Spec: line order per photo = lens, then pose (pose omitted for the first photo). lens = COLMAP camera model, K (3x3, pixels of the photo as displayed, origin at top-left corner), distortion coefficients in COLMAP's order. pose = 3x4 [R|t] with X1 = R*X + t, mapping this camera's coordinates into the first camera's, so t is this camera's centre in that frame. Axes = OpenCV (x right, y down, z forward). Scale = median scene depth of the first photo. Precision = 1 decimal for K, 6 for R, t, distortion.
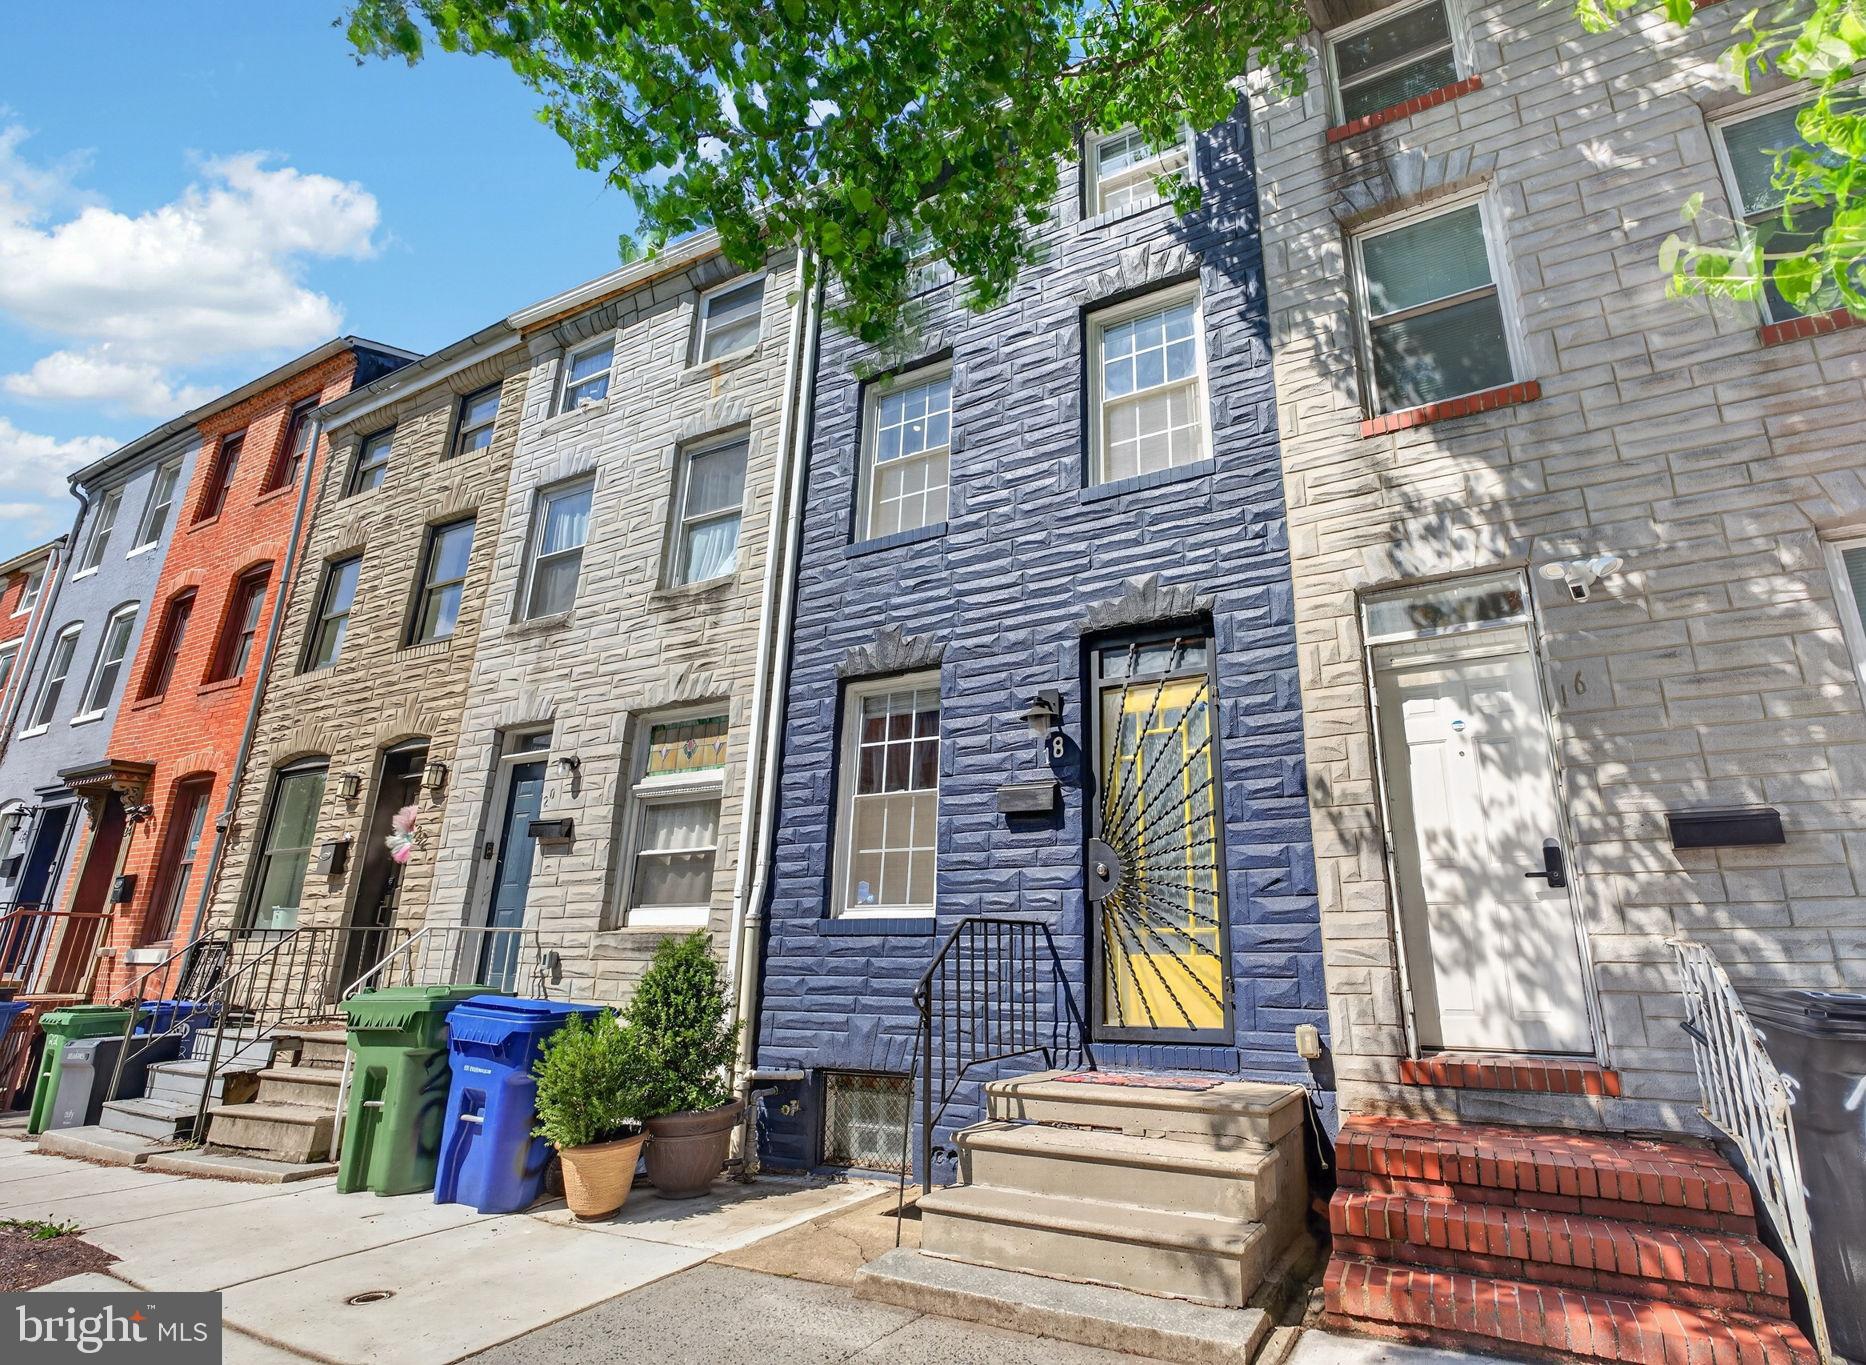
lens RADIAL K [[901.8, 0, 1037.3], [0, 901.8, 685.5], [0, 0, 1]] dist [-0.016684, 0.000544]
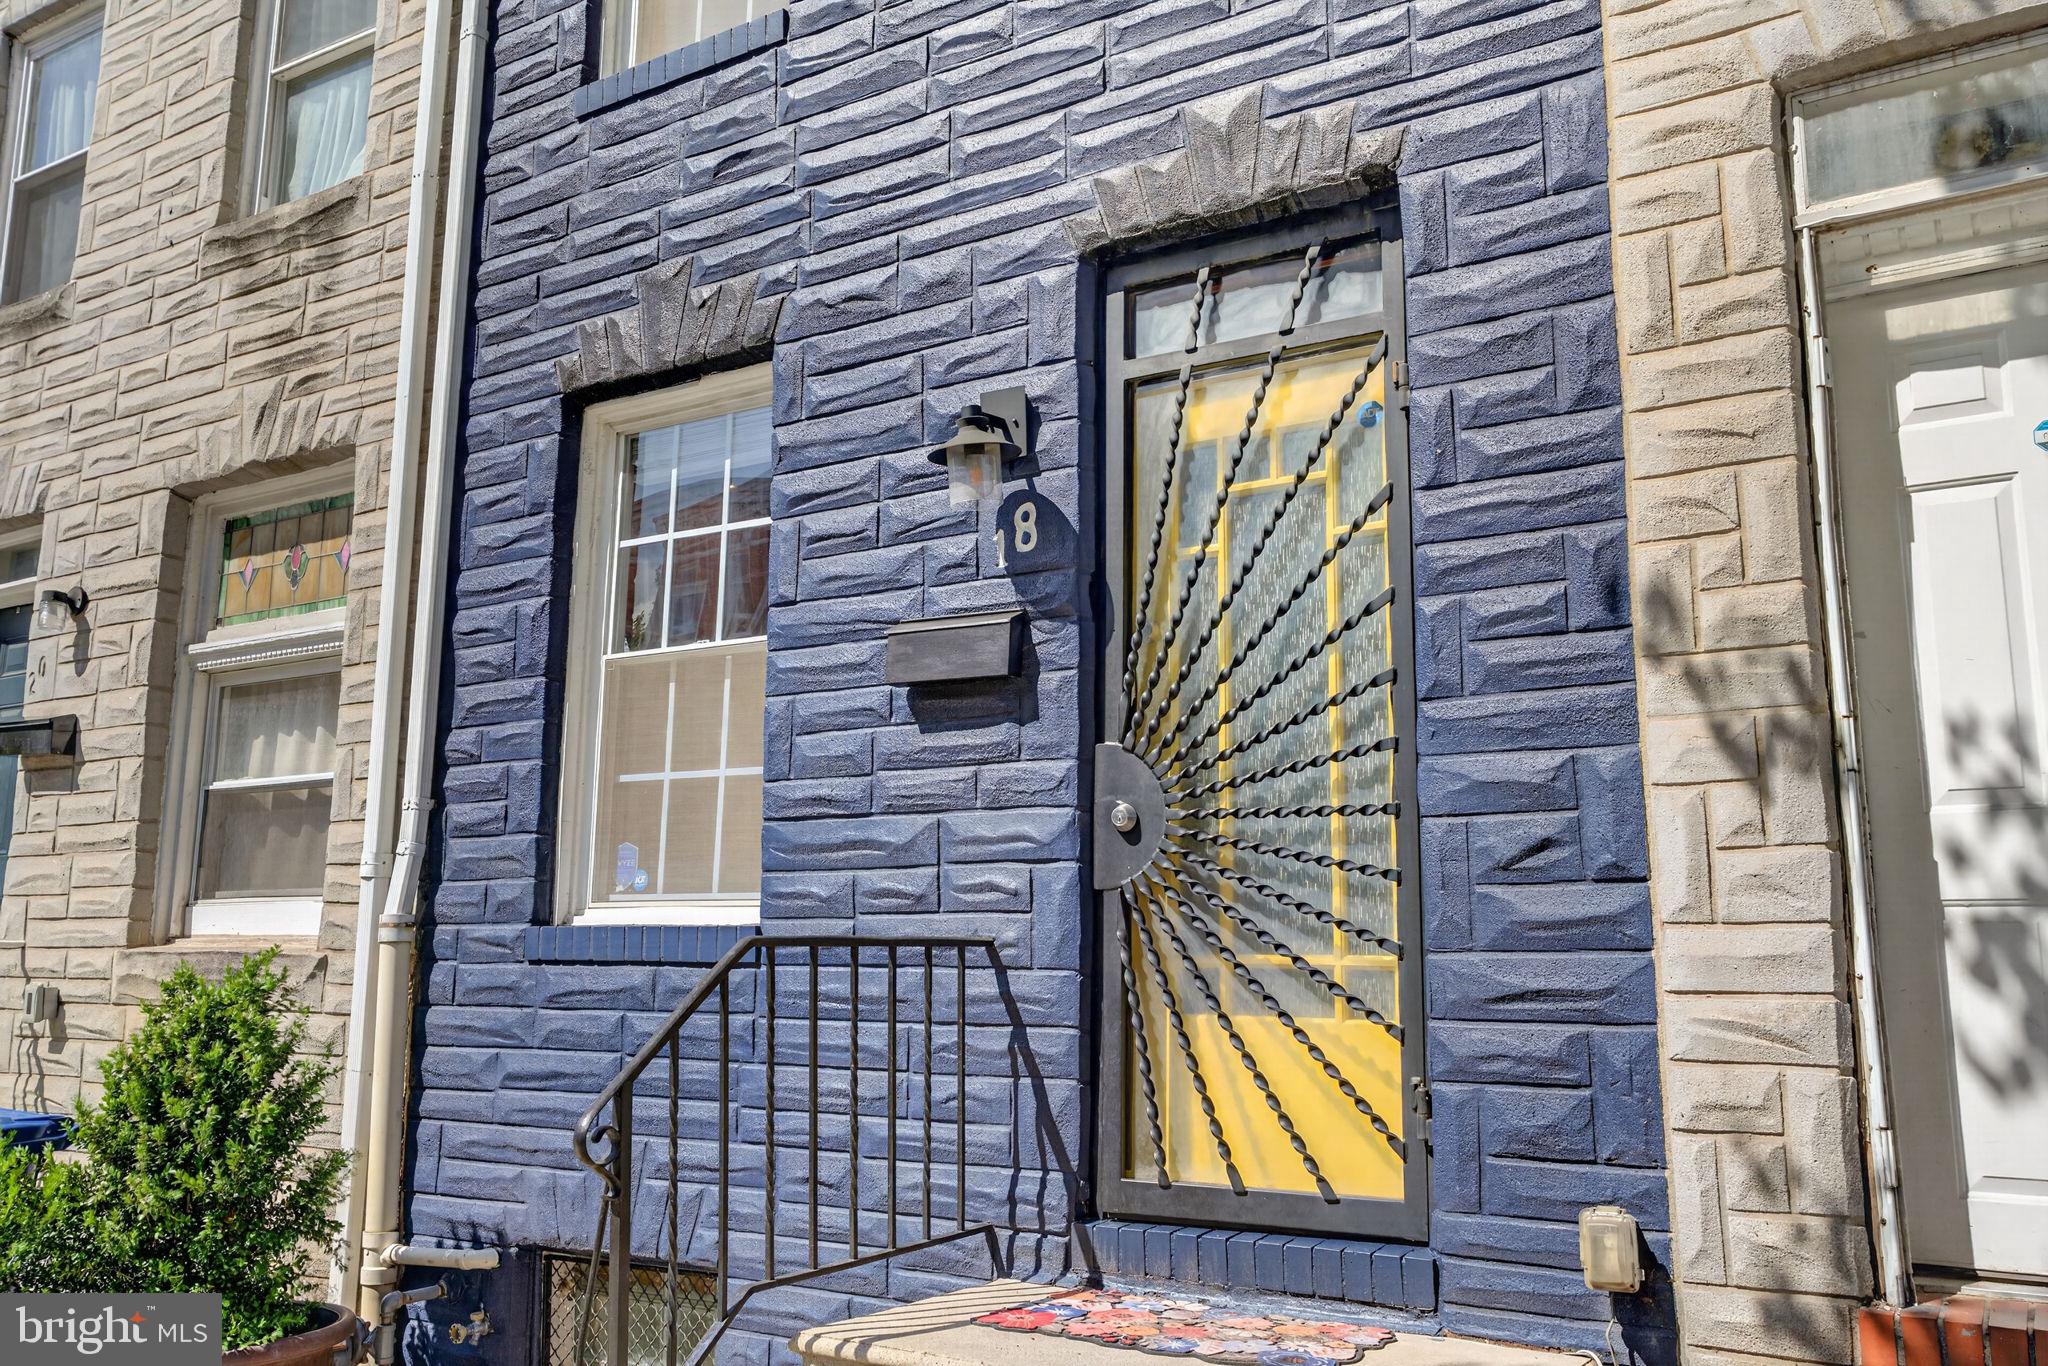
lens RADIAL K [[1660.2, 0, 1018.9], [0, 1660.2, 680.3], [0, 0, 1]] dist [-0.005334, 0.006266]
pose [[0.994790, -0.013628, -0.101034, 0.096424], [0.026101, 0.992042, 0.123175, 0.043613], [0.098551, -0.125170, 0.987228, 0.232641]]
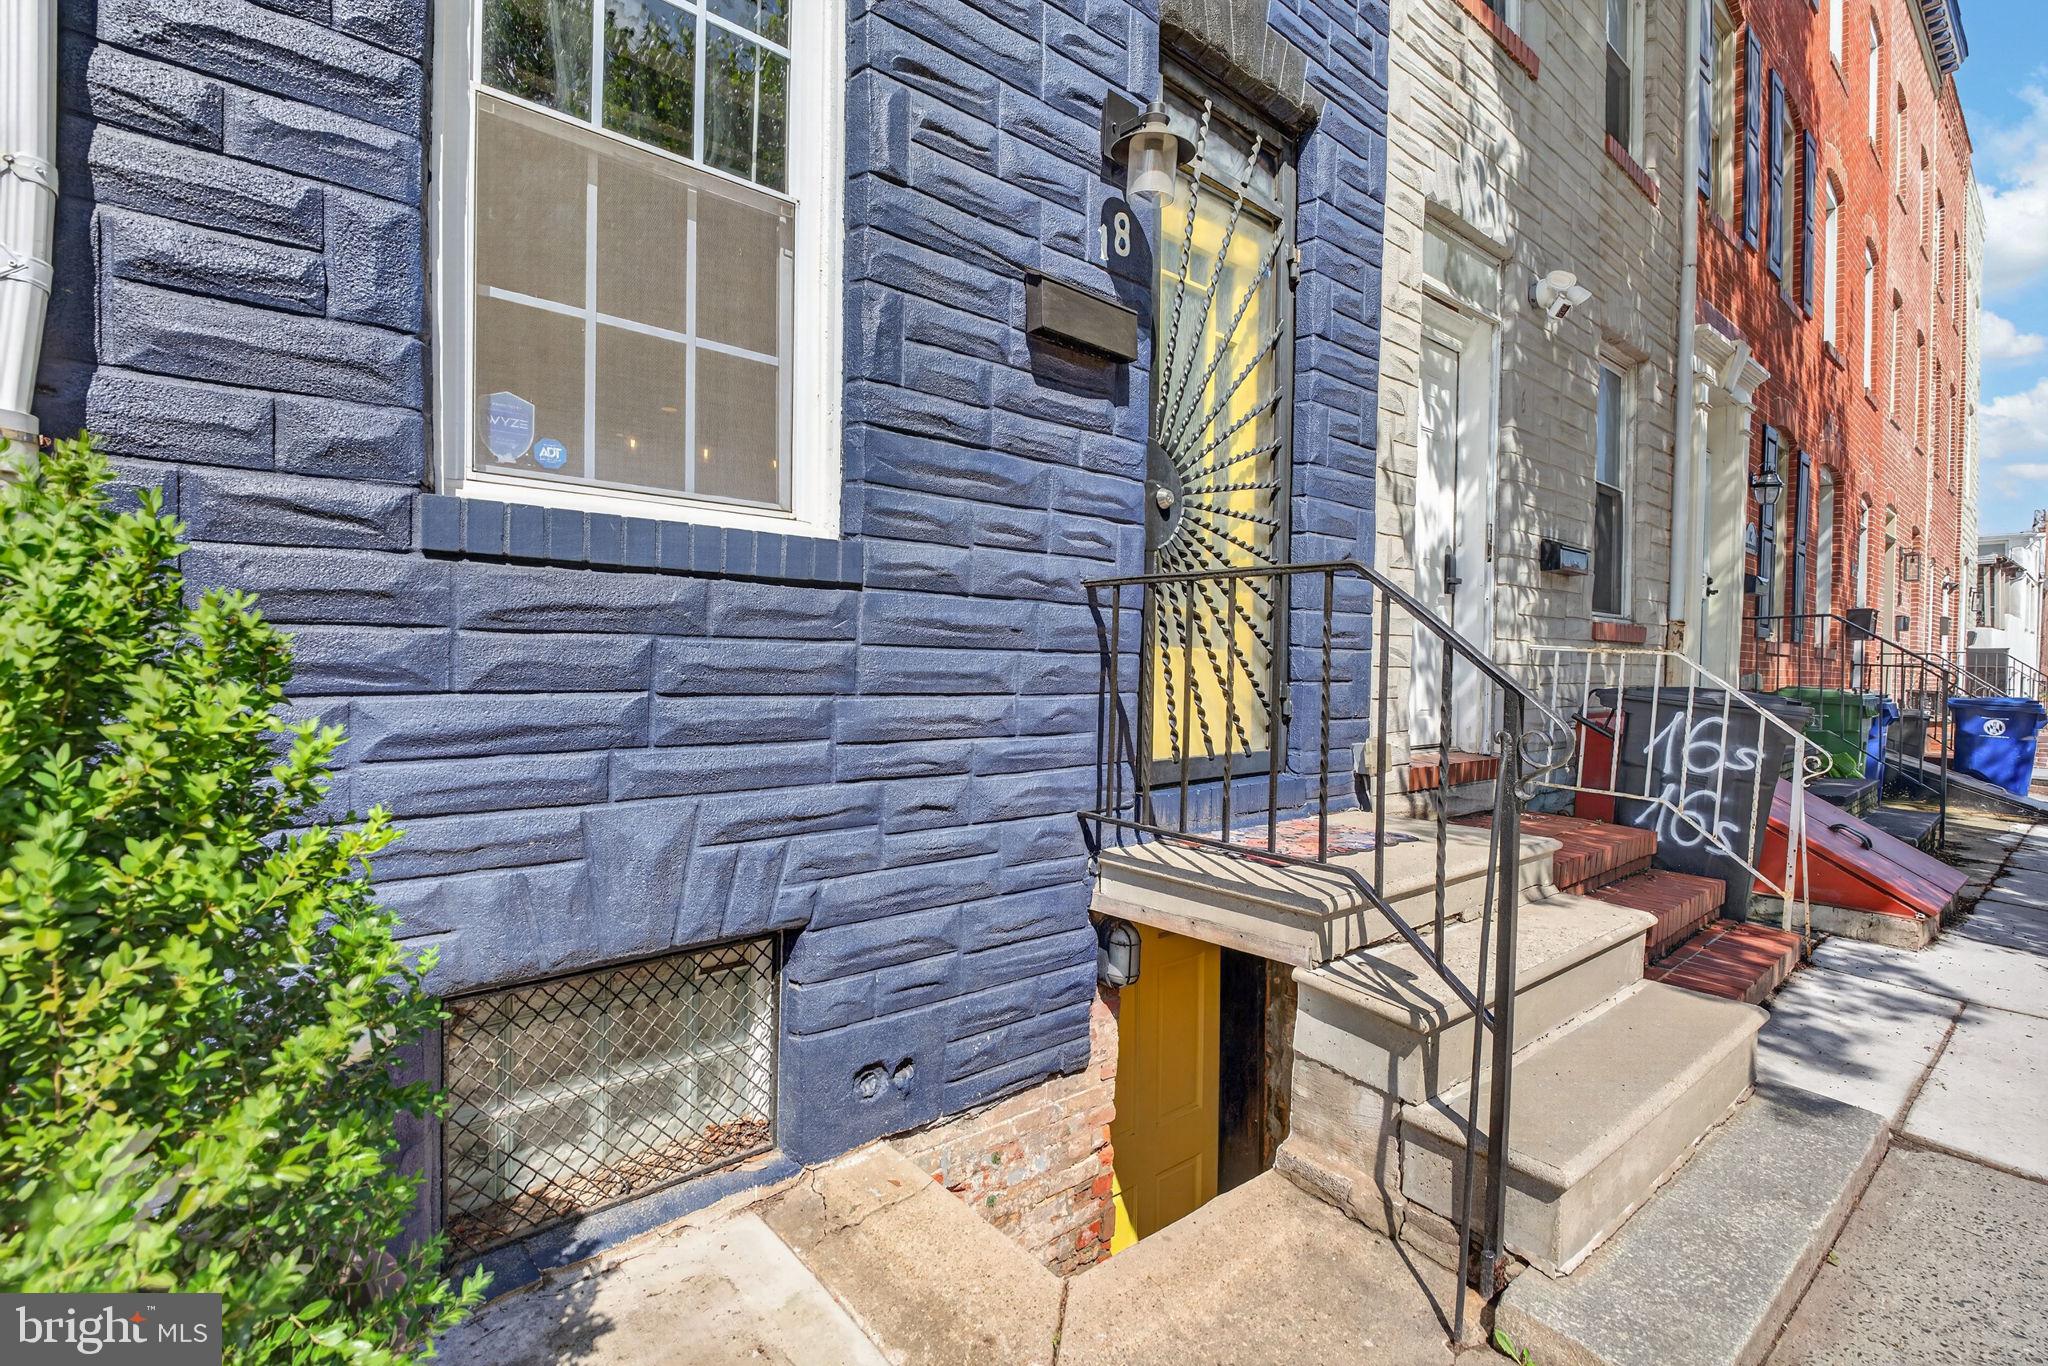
lens RADIAL K [[915.5, 0, 1035.8], [0, 915.5, 673.7], [0, 0, 1]] dist [-0.006558, 0.000951]
pose [[0.406901, -0.013315, 0.913375, -0.448213], [-0.287696, 0.947140, 0.141973, 0.235542], [-0.866985, -0.320543, 0.381562, 0.774066]]
